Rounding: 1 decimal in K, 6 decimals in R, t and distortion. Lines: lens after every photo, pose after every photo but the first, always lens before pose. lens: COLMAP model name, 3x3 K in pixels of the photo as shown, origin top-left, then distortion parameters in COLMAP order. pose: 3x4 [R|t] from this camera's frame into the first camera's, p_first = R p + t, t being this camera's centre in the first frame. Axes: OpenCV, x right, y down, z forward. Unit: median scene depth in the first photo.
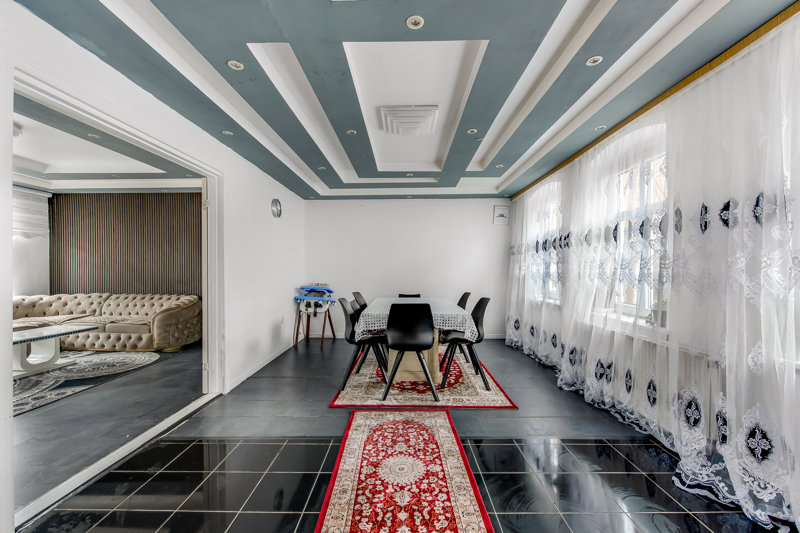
lens RADIAL K [[330.0, 0, 400.0], [0, 330.0, 271.1], [0, 0, 1]] dist [0.003327, -0.000496]
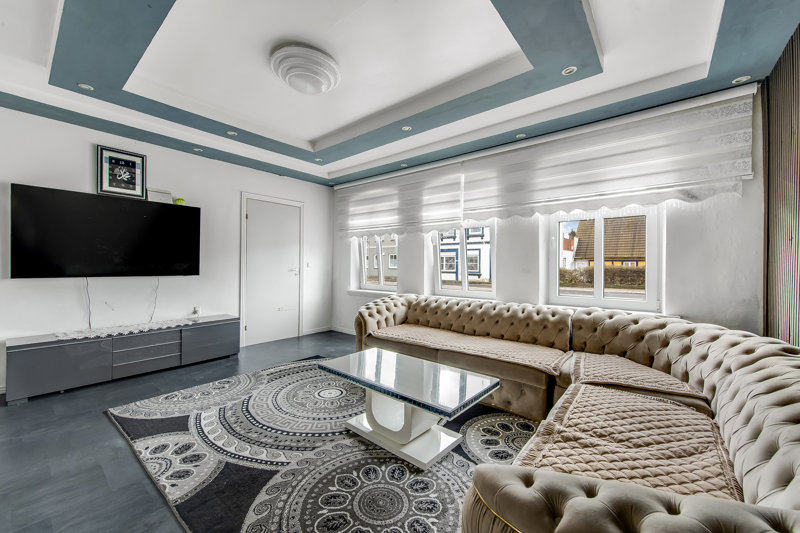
lens RADIAL K [[318.8, 0, 406.9], [0, 318.8, 265.3], [0, 0, 1]] dist [0.009438, -0.001567]
pose [[-0.622425, -0.004992, -0.782664, -0.513340], [-0.015264, 0.999867, 0.005762, -0.000026], [0.782531, 0.015533, -0.622418, 1.016689]]
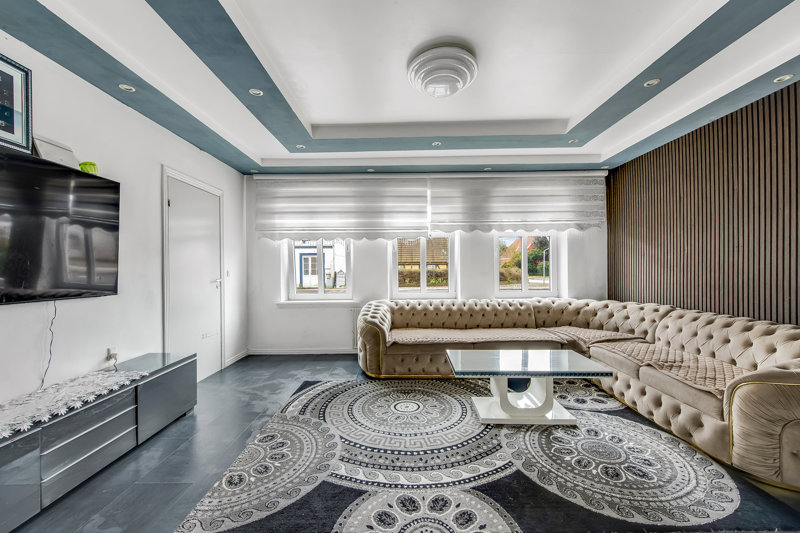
lens RADIAL K [[318.8, 0, 400.1], [0, 318.8, 267.6], [0, 0, 1]] dist [0.009438, -0.001567]
pose [[0.016222, -0.005363, -0.999854, -0.337045], [0.000335, 0.999986, -0.005358, -0.000188], [0.999868, -0.000248, 0.016224, 0.553160]]
